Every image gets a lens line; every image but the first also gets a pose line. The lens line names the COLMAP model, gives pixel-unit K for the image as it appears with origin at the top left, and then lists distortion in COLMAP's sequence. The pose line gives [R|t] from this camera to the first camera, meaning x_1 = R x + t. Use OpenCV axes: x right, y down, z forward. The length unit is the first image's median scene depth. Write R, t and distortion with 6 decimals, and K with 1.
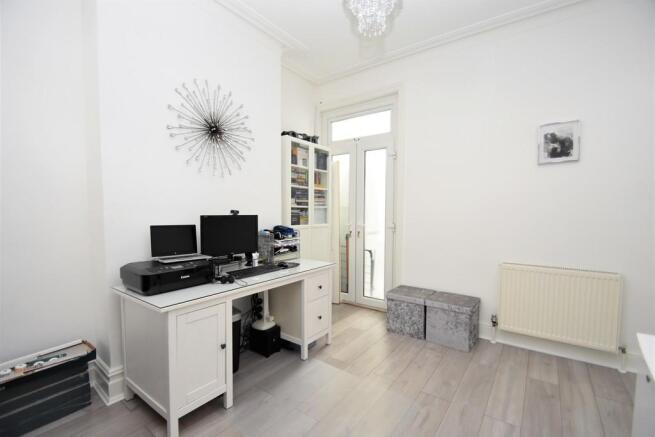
lens RADIAL K [[296.3, 0, 327.5], [0, 296.3, 218.5], [0, 0, 1]] dist [-0.001511, -0.000305]
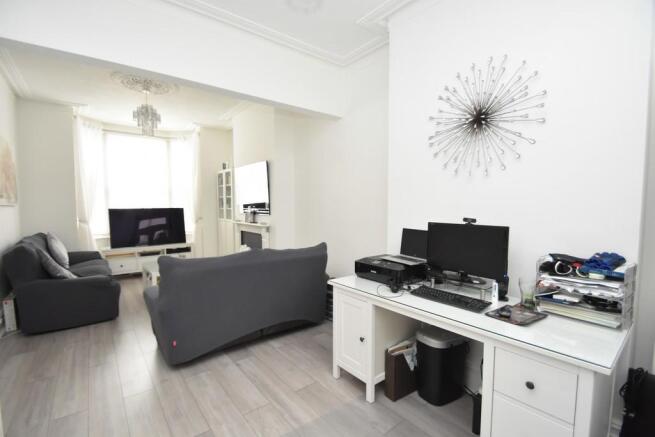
lens RADIAL K [[296.3, 0, 327.5], [0, 296.3, 218.5], [0, 0, 1]] dist [-0.001511, -0.000305]
pose [[-0.268853, 0.041430, -0.962290, 0.553145], [-0.029914, 0.998233, 0.051335, -0.057003], [0.962717, 0.042588, -0.267139, 0.867463]]
